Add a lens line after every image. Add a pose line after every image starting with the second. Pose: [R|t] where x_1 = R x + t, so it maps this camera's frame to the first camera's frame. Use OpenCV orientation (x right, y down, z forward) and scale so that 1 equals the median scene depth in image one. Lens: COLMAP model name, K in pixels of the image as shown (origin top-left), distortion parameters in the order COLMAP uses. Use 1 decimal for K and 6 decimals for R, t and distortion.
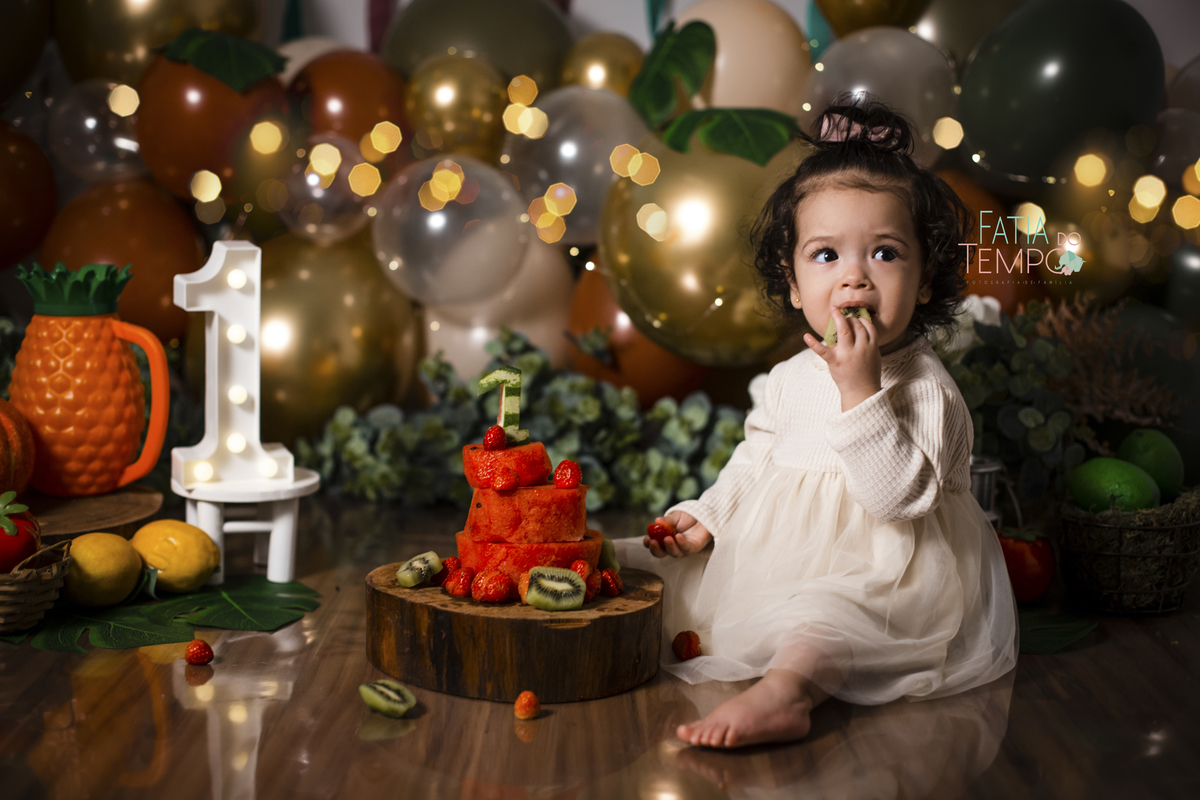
lens RADIAL K [[1730.3, 0, 600.0], [0, 1730.3, 400.0], [0, 0, 1]] dist [-1.277451, 5.296181]
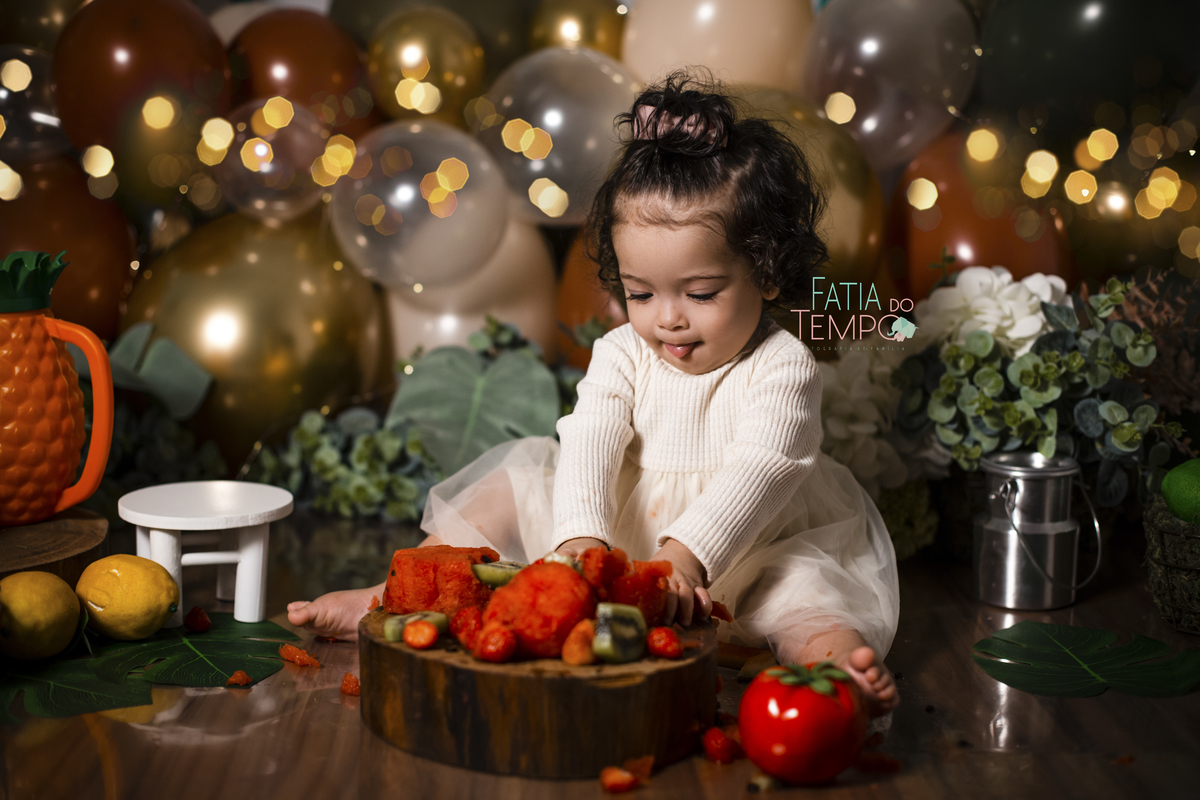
lens RADIAL K [[1723.4, 0, 597.3], [0, 1723.4, 380.0], [0, 0, 1]] dist [-1.025967, 3.130489]
pose [[0.998978, -0.016351, 0.042128, -0.048118], [0.016321, 0.999866, 0.001037, -0.012438], [-0.042140, -0.000349, 0.999112, 0.148748]]
